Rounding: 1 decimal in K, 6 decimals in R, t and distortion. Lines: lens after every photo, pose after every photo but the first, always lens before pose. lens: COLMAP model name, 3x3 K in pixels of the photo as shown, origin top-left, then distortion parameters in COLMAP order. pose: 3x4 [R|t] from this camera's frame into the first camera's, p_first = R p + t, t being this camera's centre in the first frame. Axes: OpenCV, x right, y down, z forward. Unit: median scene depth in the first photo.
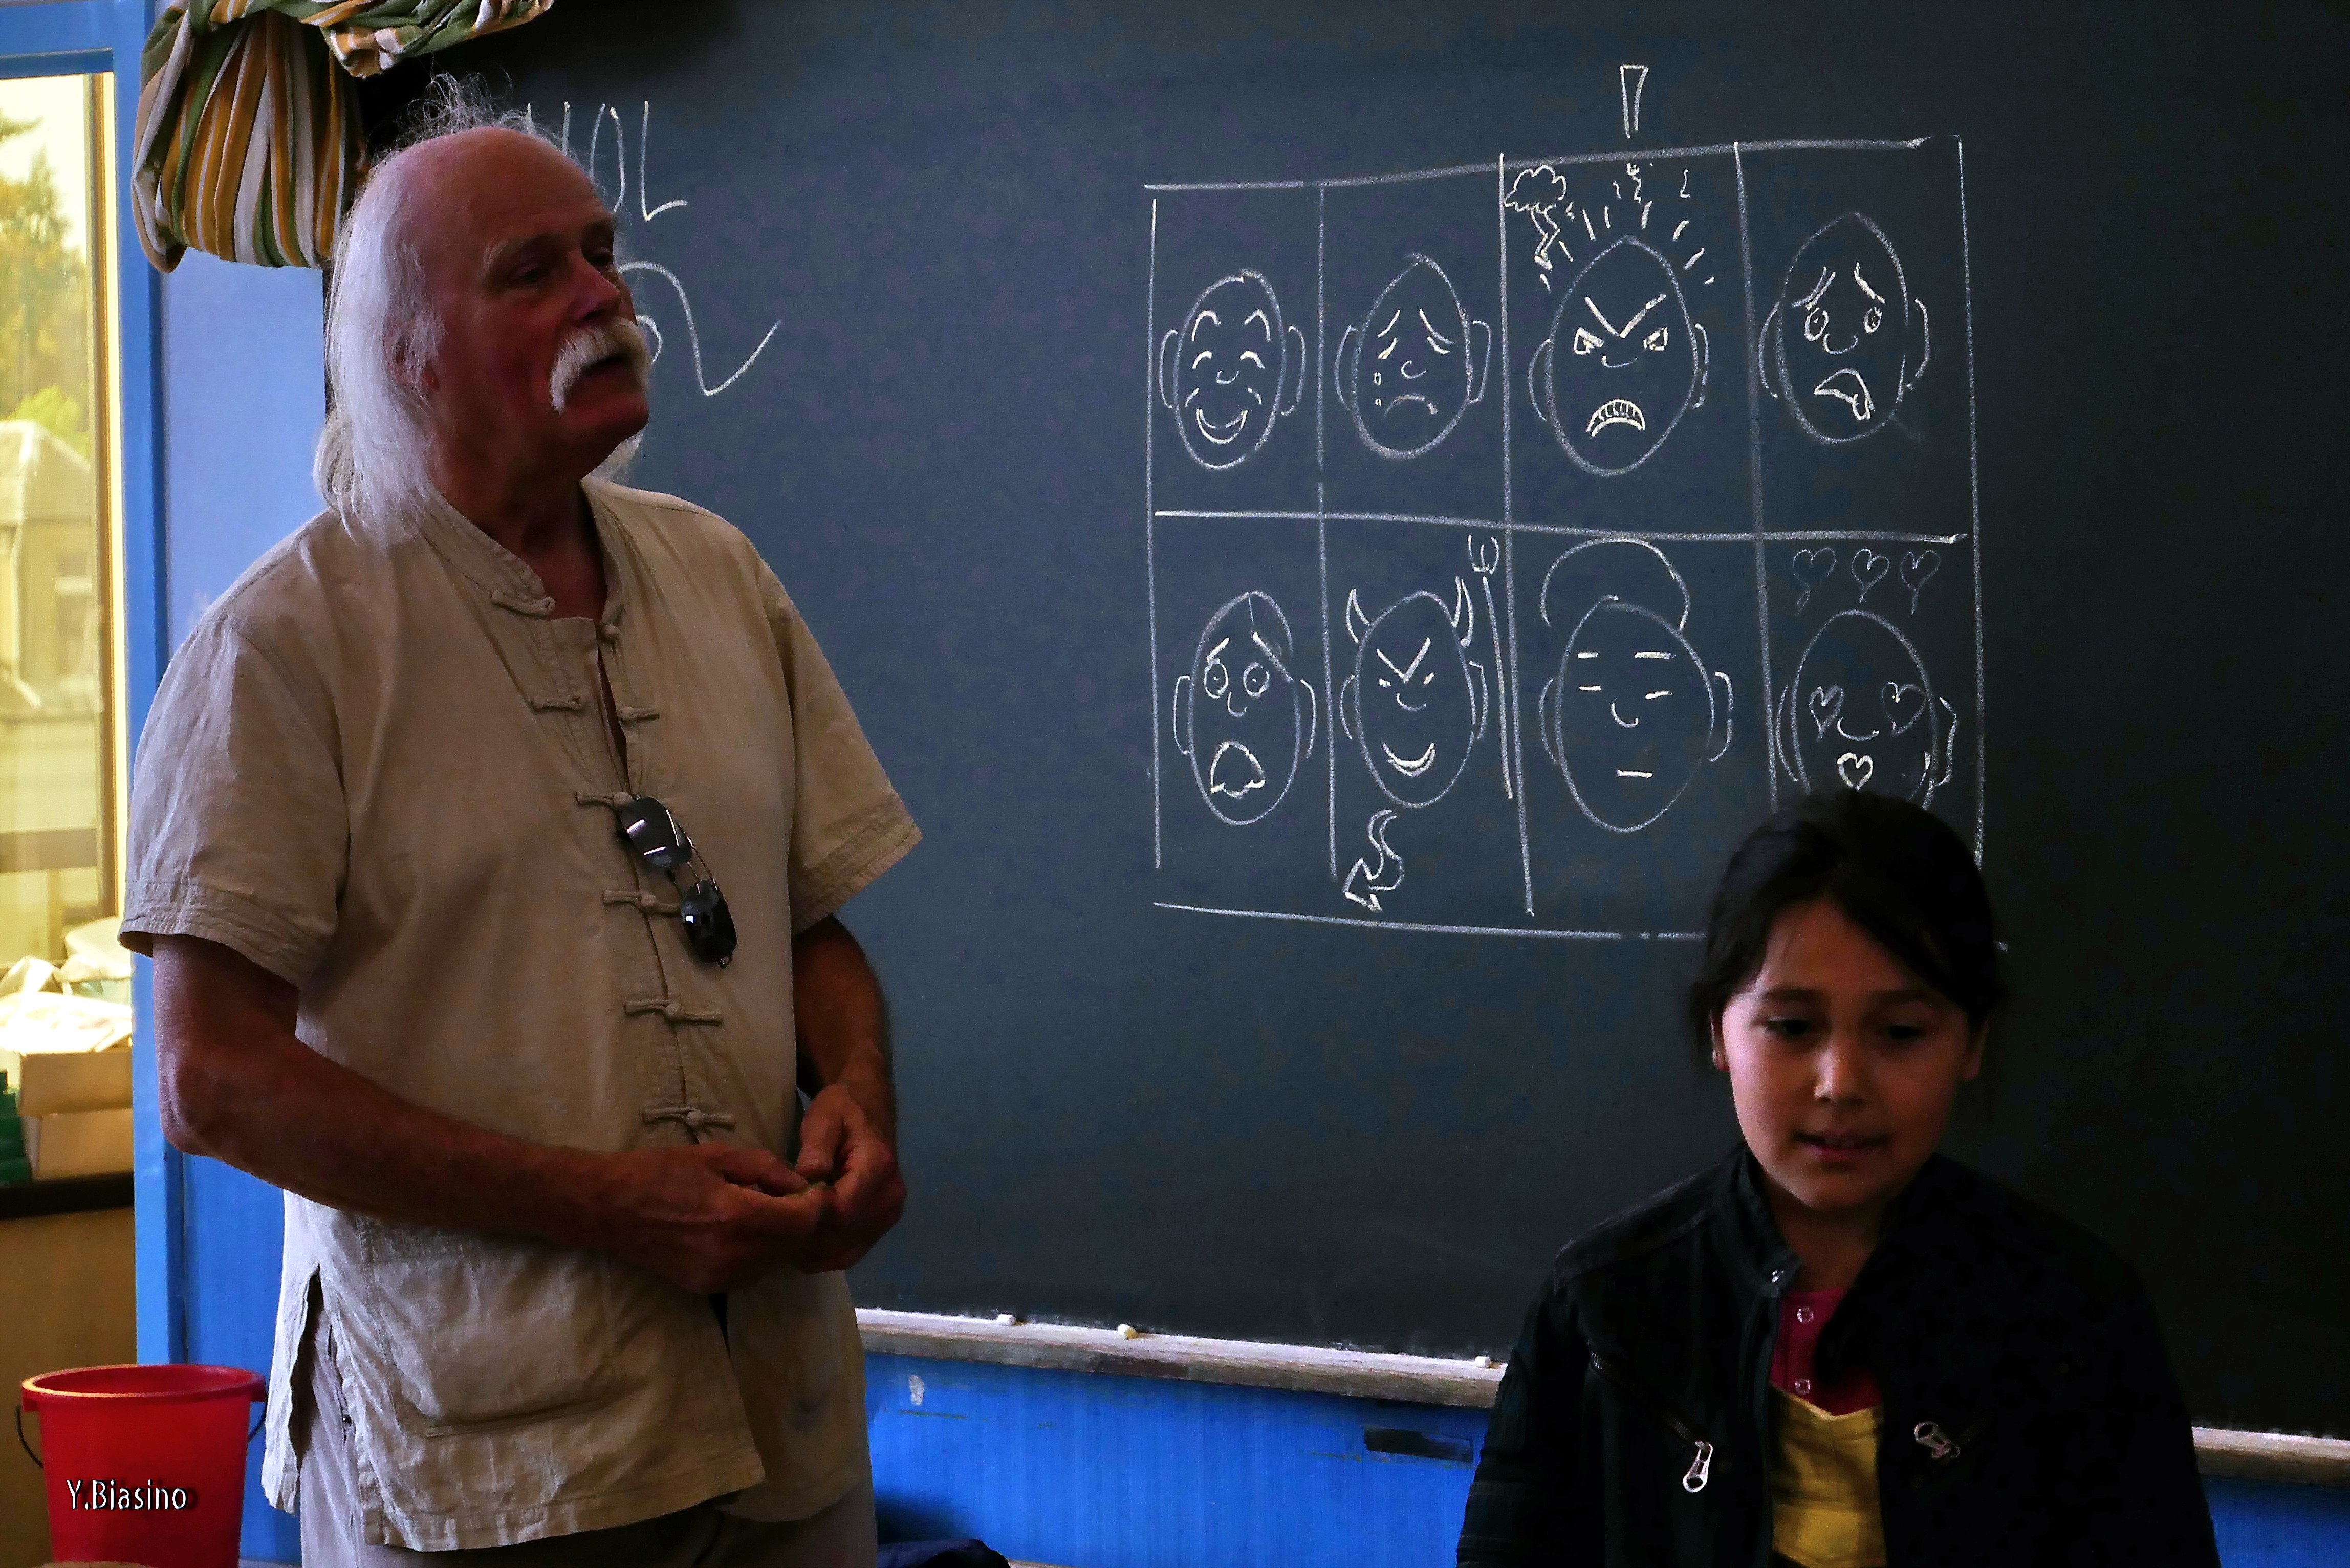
lens RADIAL K [[7254.2, 0, 1169.1], [0, 7254.2, 794.8], [0, 0, 1]] dist [0.082029, 0.000000]
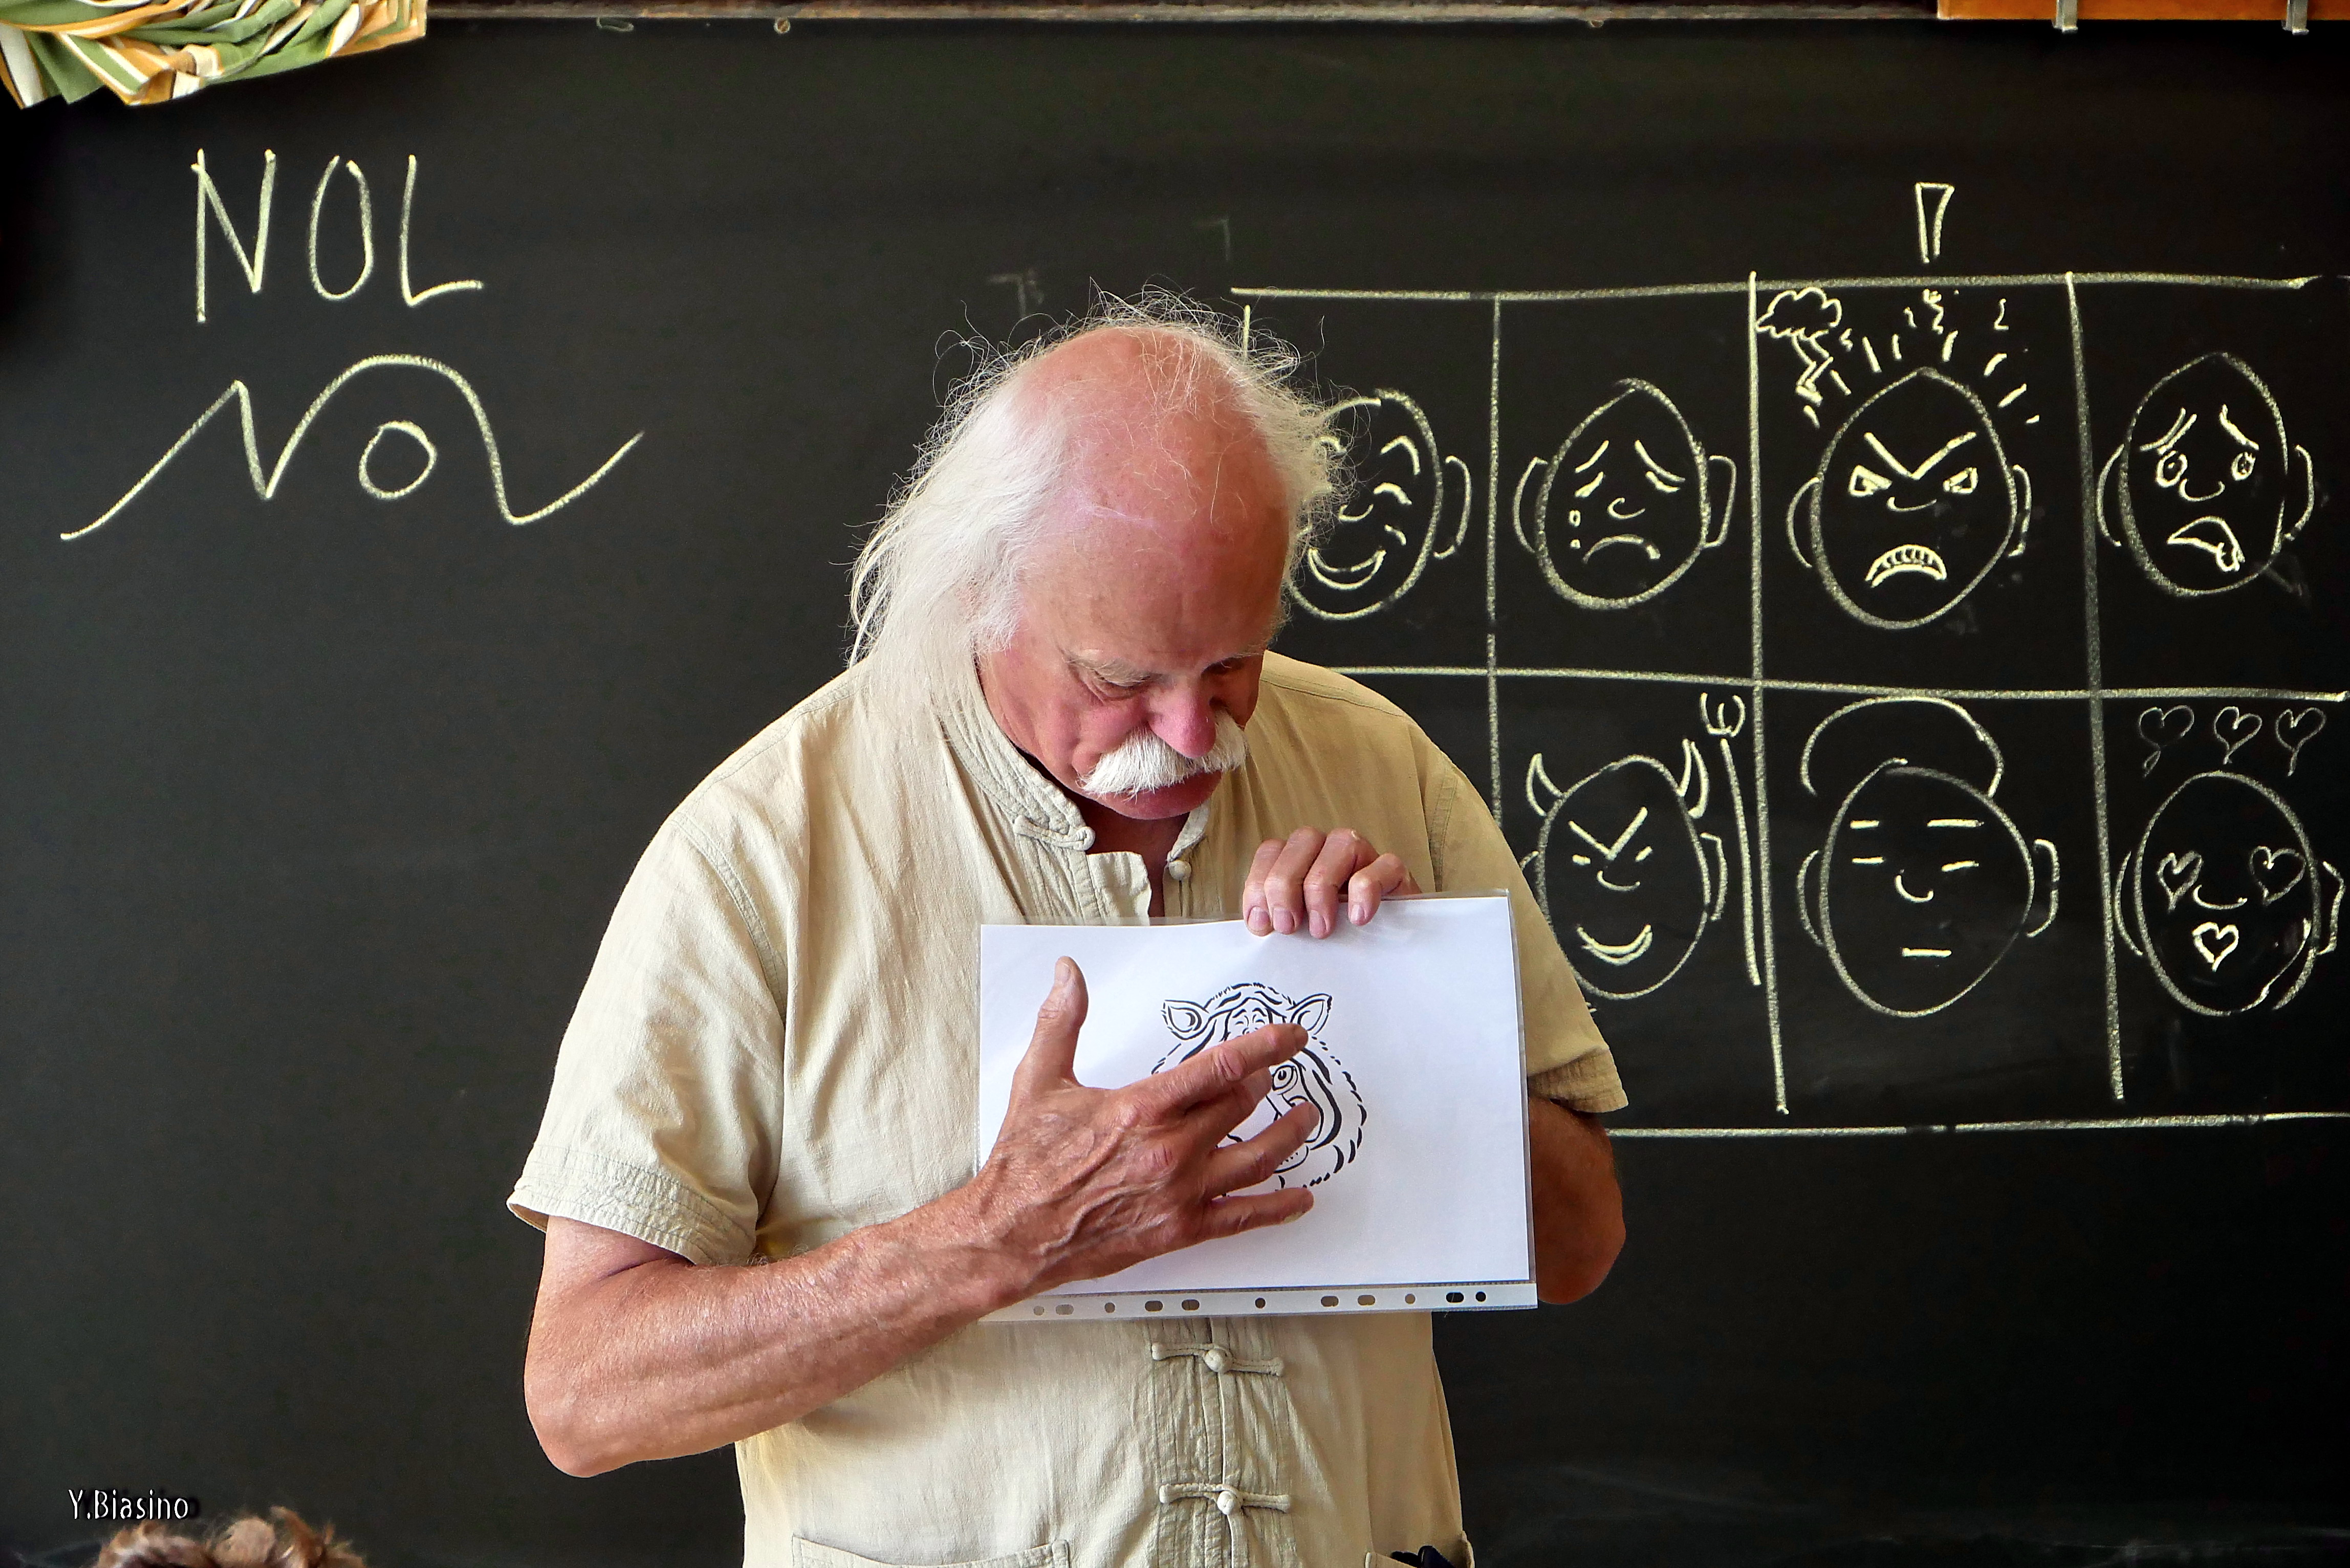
lens RADIAL K [[7973.1, 0, 1182.5], [0, 7973.1, 777.5], [0, 0, 1]] dist [0.018744, 0.000000]
pose [[0.685255, -0.007171, 0.728268, -0.722588], [0.028081, 0.999468, -0.016581, -0.010787], [-0.727762, 0.031813, 0.685092, 0.369200]]
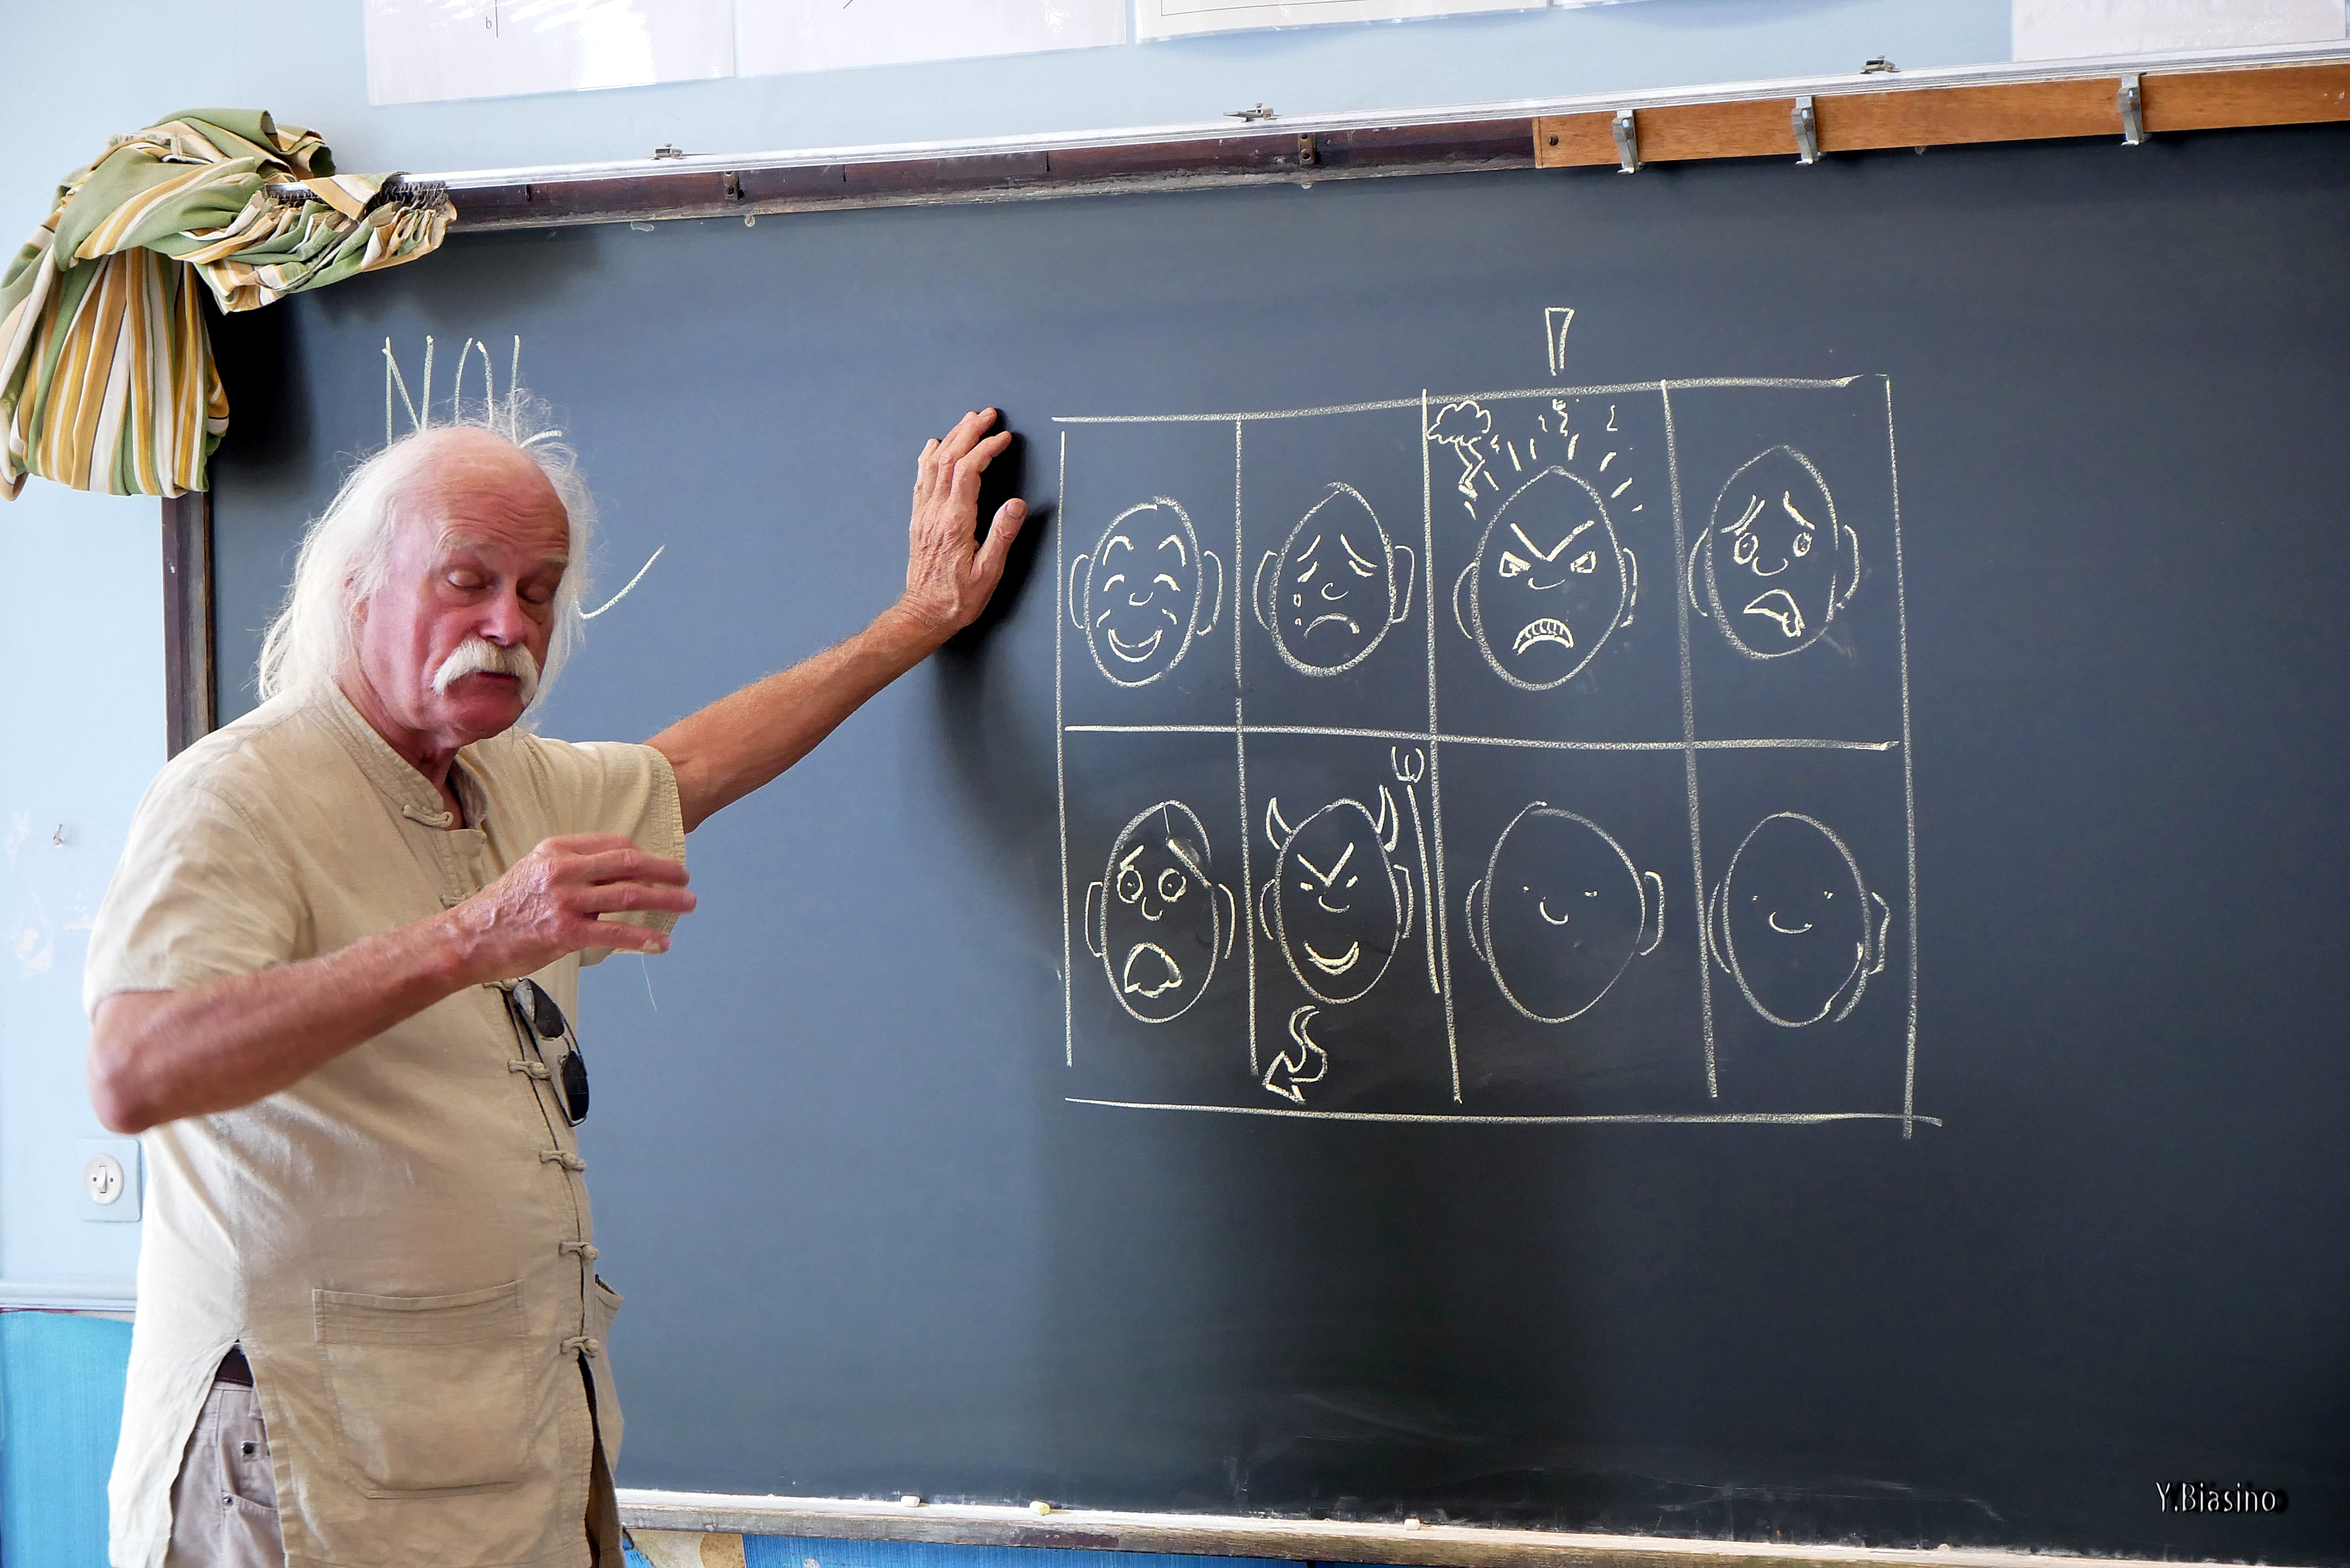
lens RADIAL K [[7973.1, 0, 1182.5], [0, 7973.1, 828.2], [0, 0, 1]] dist [0.018744, 0.000000]
pose [[0.988089, -0.008065, 0.153675, -0.168990], [0.012388, 0.999553, -0.027198, 0.007643], [-0.153387, 0.028777, 0.987747, -0.151010]]
